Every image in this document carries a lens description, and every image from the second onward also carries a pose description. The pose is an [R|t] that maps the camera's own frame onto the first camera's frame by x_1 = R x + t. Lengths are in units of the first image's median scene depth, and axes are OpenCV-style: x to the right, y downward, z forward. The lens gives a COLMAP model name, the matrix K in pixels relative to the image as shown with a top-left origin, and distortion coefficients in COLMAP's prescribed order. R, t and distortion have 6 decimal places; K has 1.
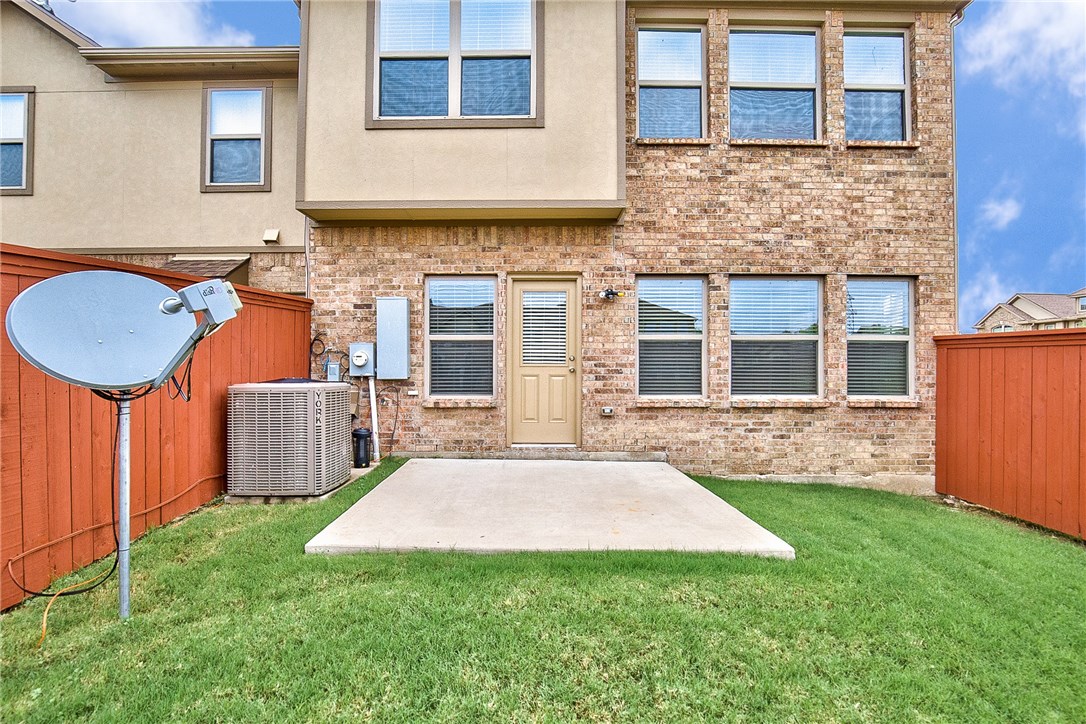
lens RADIAL K [[508.4, 0, 542.5], [0, 508.4, 365.3], [0, 0, 1]] dist [-0.020739, 0.000118]
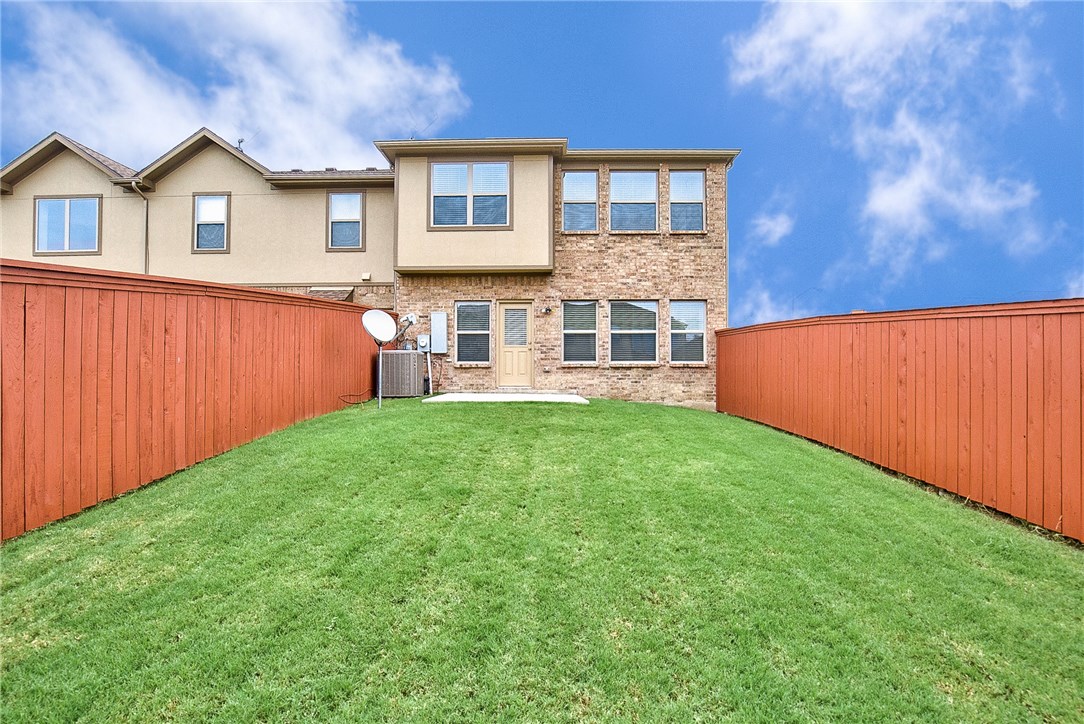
lens RADIAL K [[507.5, 0, 543.3], [0, 507.5, 359.9], [0, 0, 1]] dist [-0.020739, 0.000118]
pose [[0.999954, -0.003388, -0.008991, 0.130642], [0.003277, 0.999919, -0.012309, 0.077873], [0.009032, 0.012279, 0.999884, -0.972408]]
